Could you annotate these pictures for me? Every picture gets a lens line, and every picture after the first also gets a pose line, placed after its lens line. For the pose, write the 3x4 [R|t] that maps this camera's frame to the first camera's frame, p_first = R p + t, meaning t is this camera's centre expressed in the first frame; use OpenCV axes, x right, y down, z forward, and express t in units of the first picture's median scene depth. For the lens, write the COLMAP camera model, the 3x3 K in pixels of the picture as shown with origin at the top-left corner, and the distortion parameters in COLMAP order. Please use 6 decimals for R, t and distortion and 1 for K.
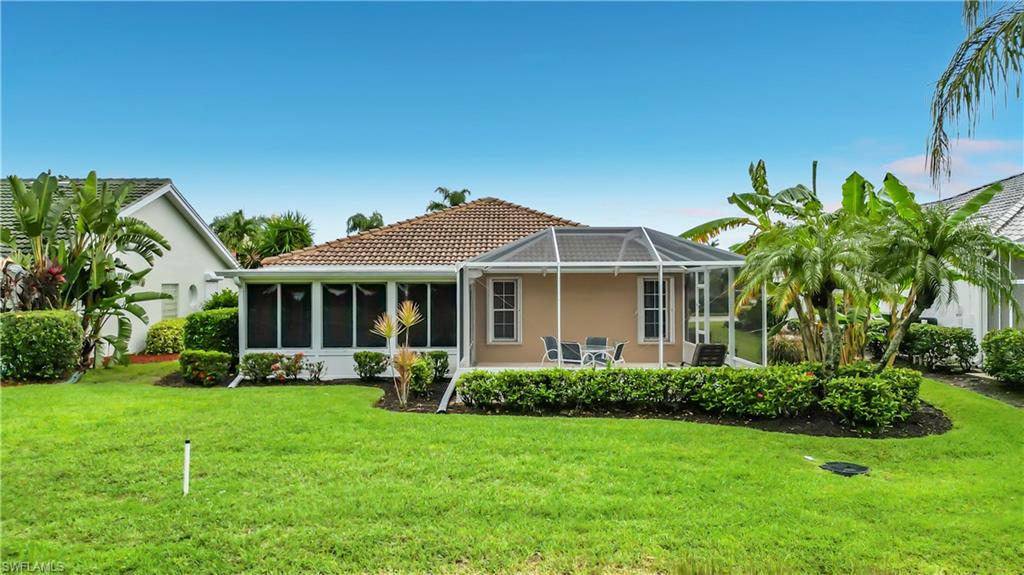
lens RADIAL K [[717.2, 0, 514.1], [0, 717.2, 289.0], [0, 0, 1]] dist [0.028368, -0.014699]
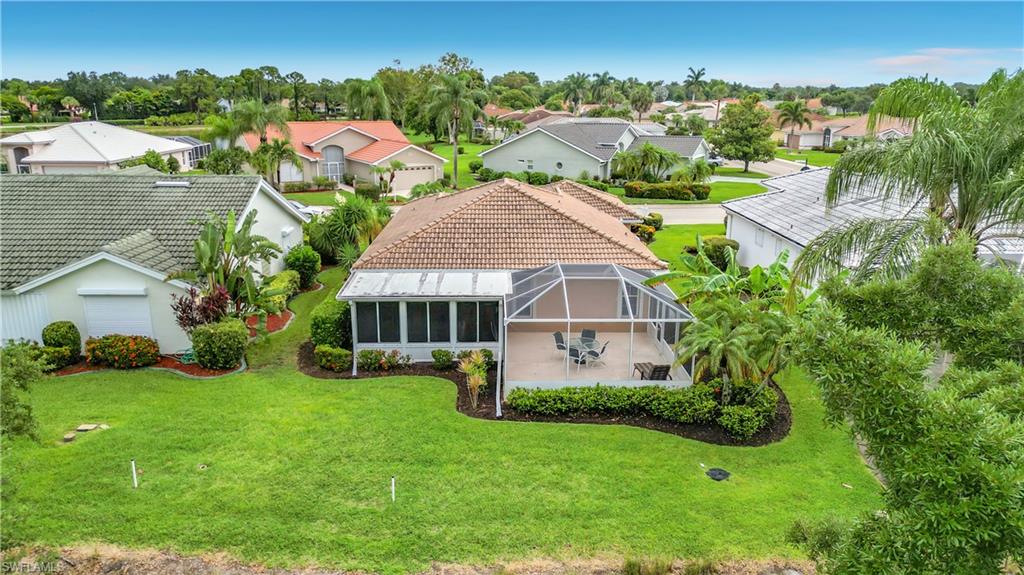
lens RADIAL K [[717.2, 0, 509.8], [0, 717.2, 284.4], [0, 0, 1]] dist [0.028368, -0.014699]
pose [[0.999733, 0.001708, 0.023036, -0.091700], [-0.007951, 0.961772, 0.273735, -0.469507], [-0.021688, -0.273845, 0.961529, -0.437227]]
